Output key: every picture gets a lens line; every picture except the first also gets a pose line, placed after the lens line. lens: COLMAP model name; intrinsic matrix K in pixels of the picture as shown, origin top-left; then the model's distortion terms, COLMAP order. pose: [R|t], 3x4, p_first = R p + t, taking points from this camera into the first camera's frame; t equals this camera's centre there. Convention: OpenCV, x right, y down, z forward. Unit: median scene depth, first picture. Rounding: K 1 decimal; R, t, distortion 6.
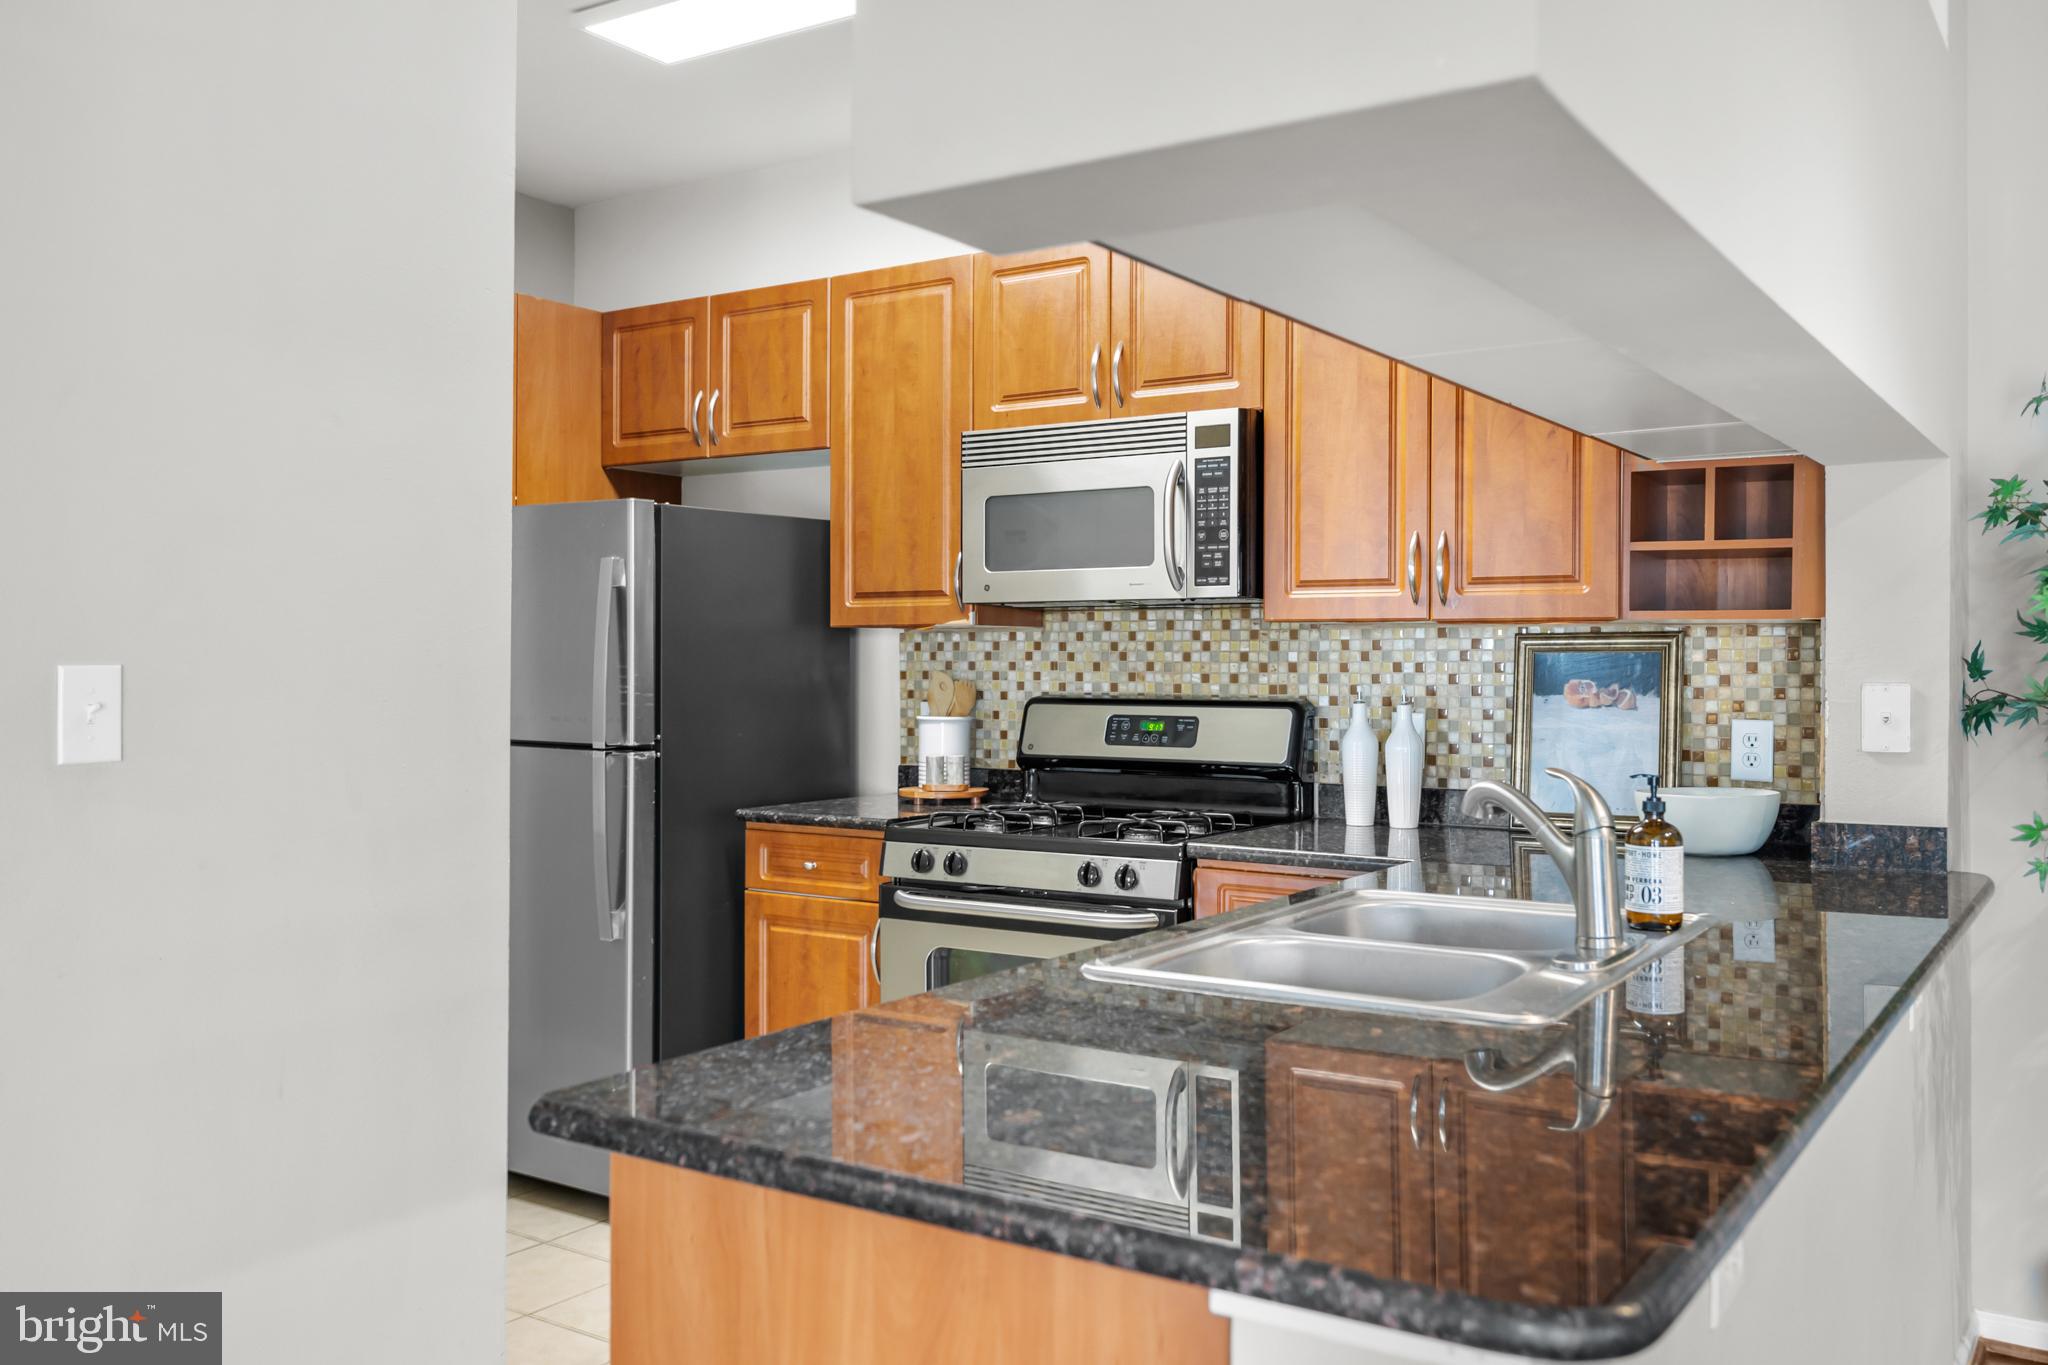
lens RADIAL K [[1730.1, 0, 997.8], [0, 1730.1, 661.4], [0, 0, 1]] dist [0.026324, -0.007131]
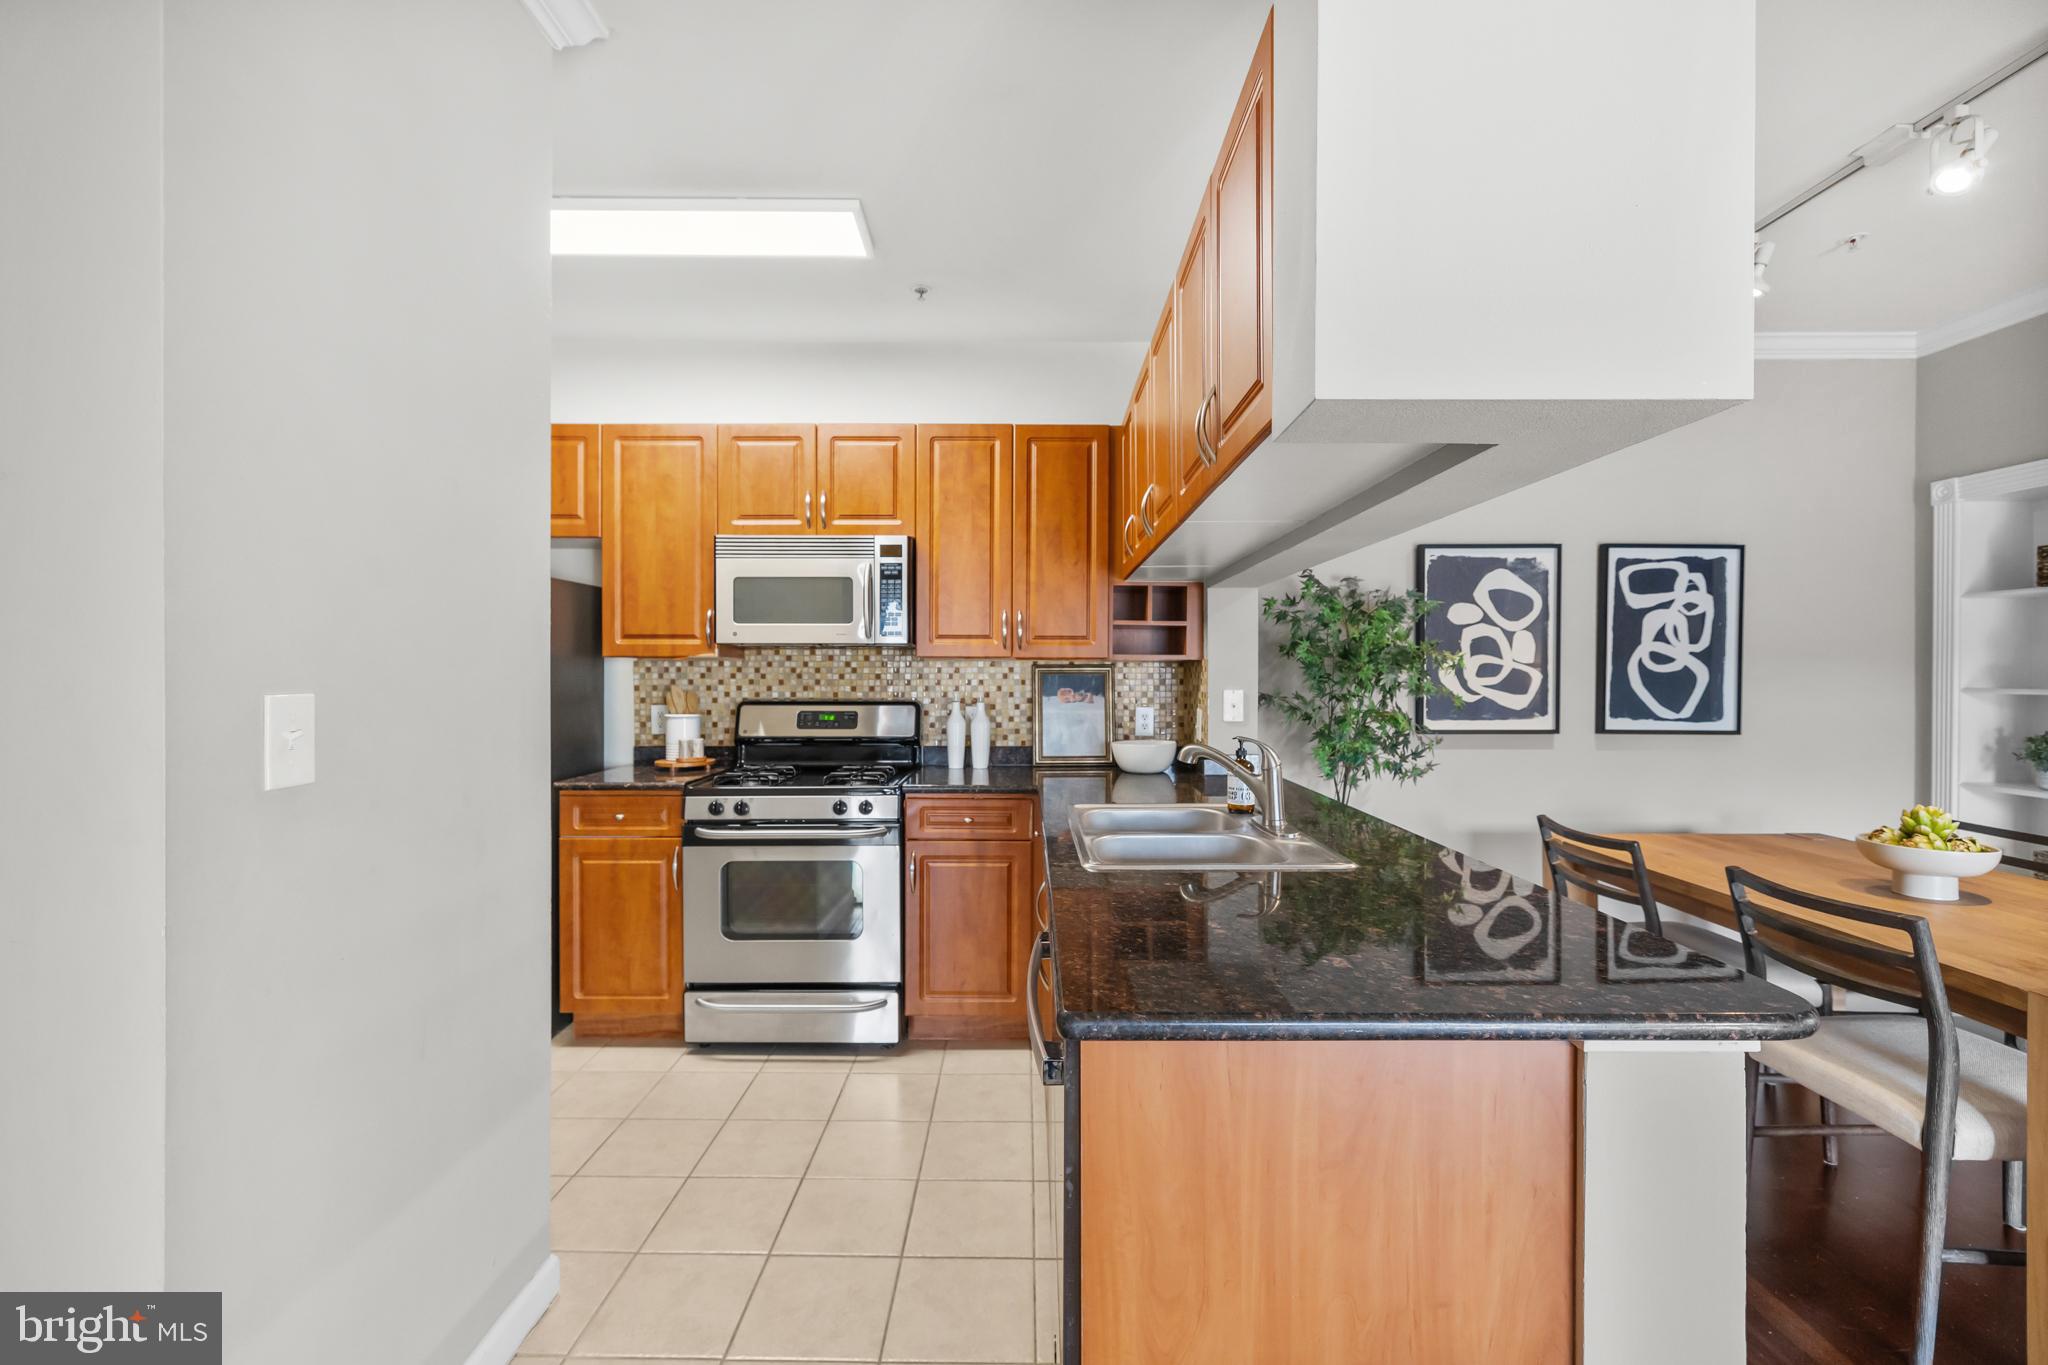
lens RADIAL K [[888.6, 0, 1010.3], [0, 888.6, 685.4], [0, 0, 1]] dist [0.005734, -0.000497]
pose [[0.830910, -0.007304, 0.556359, -0.258995], [0.000345, 0.999920, 0.012612, -0.005235], [-0.556407, -0.010288, 0.830846, 0.177100]]
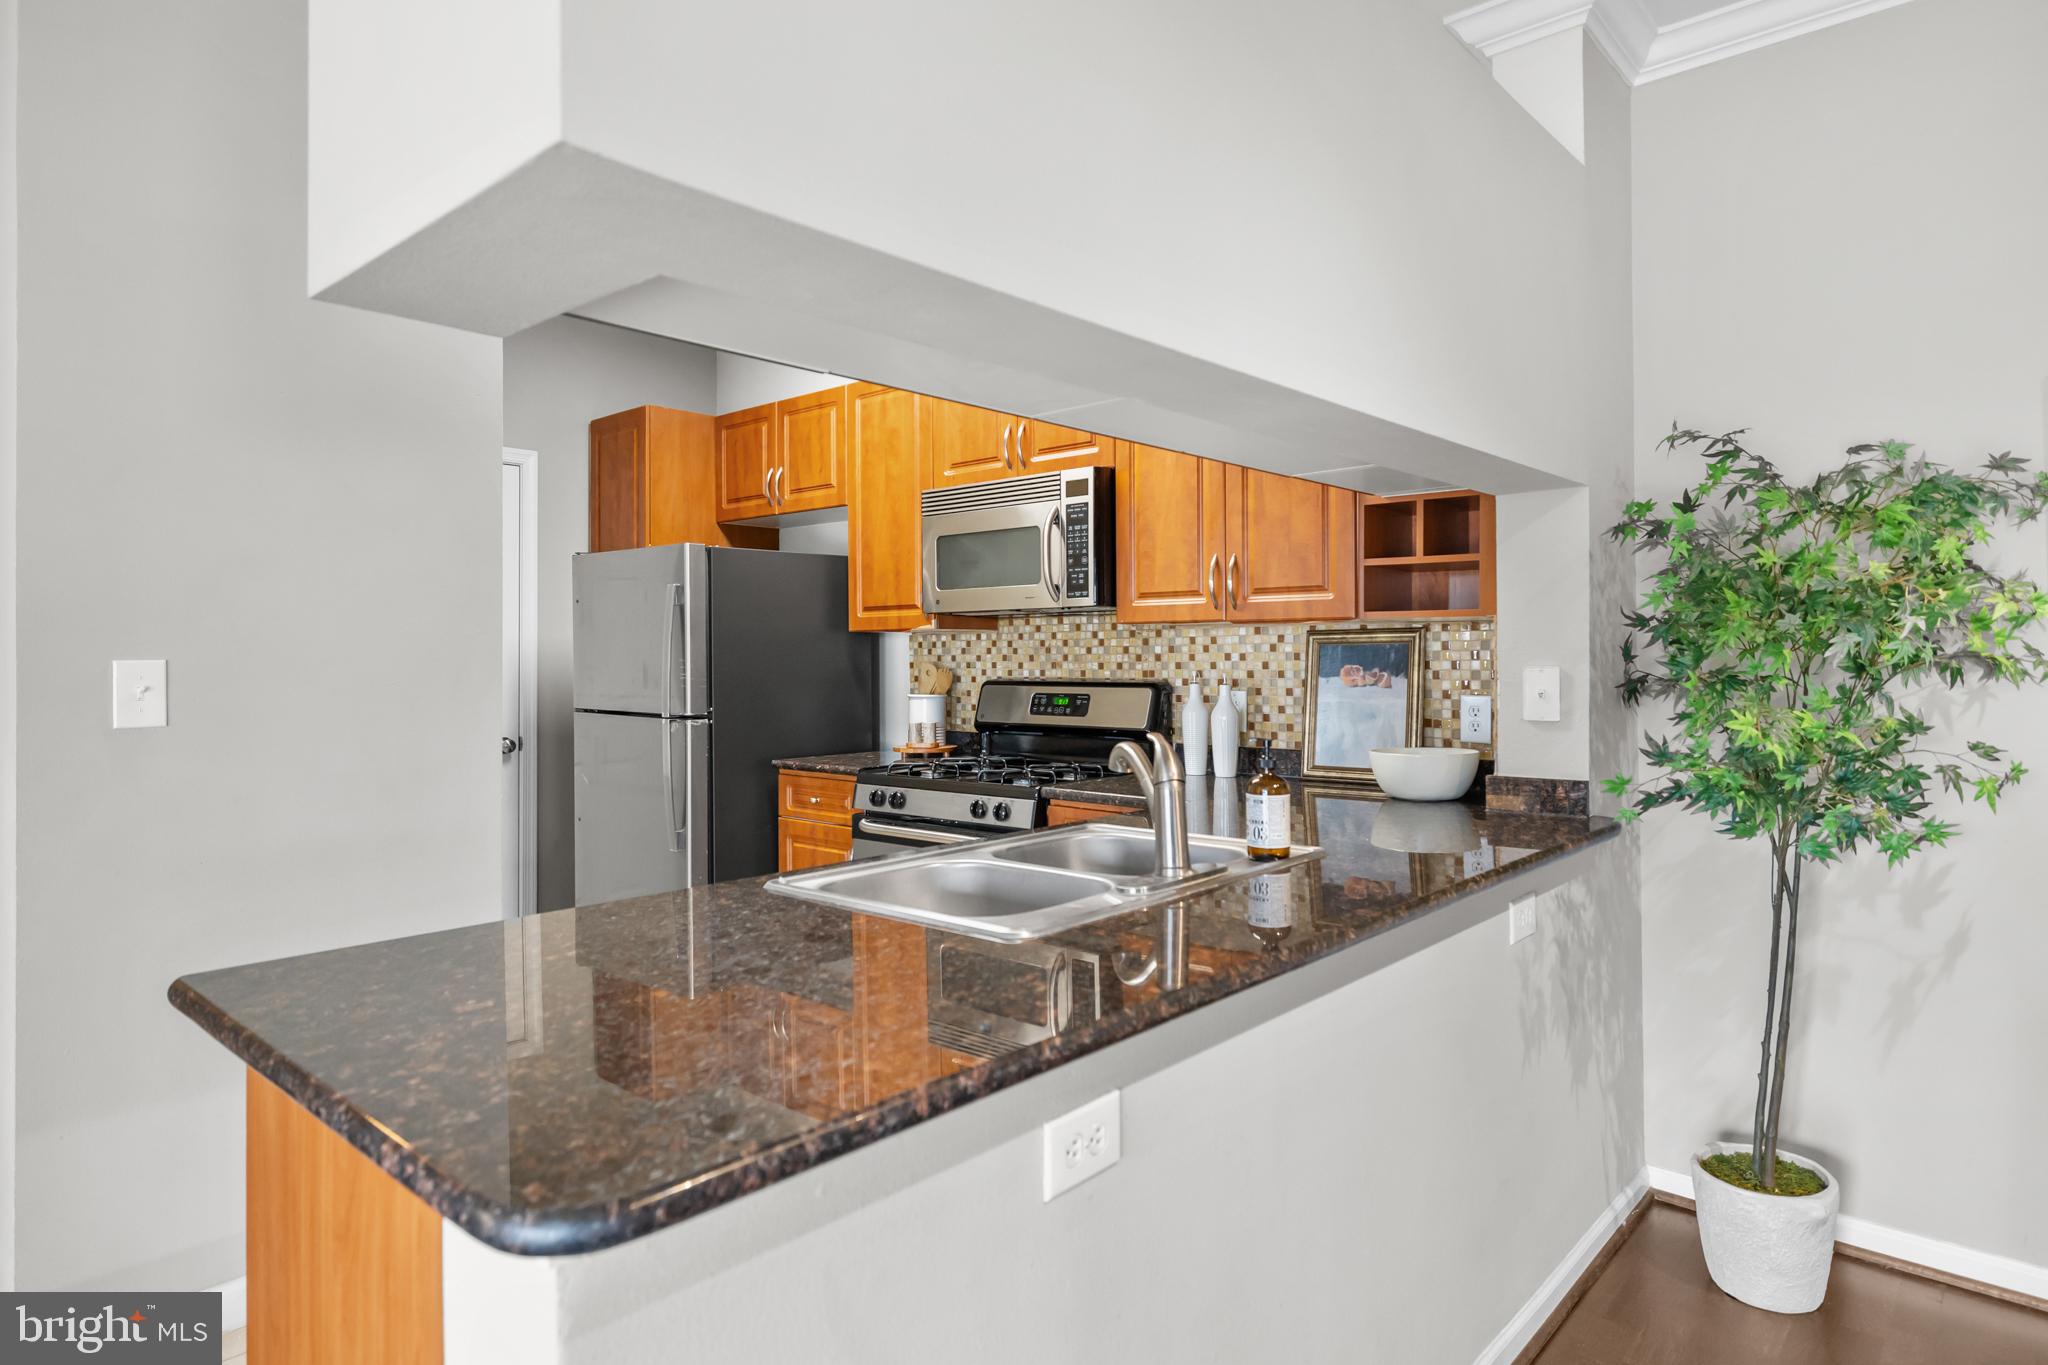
lens RADIAL K [[1184.6, 0, 1005.8], [0, 1184.6, 649.3], [0, 0, 1]] dist [0.016093, -0.000545]
pose [[0.989016, -0.008142, -0.147586, 0.192670], [0.007147, 0.999948, -0.007275, 0.002982], [0.147638, 0.006140, 0.989022, 0.067494]]
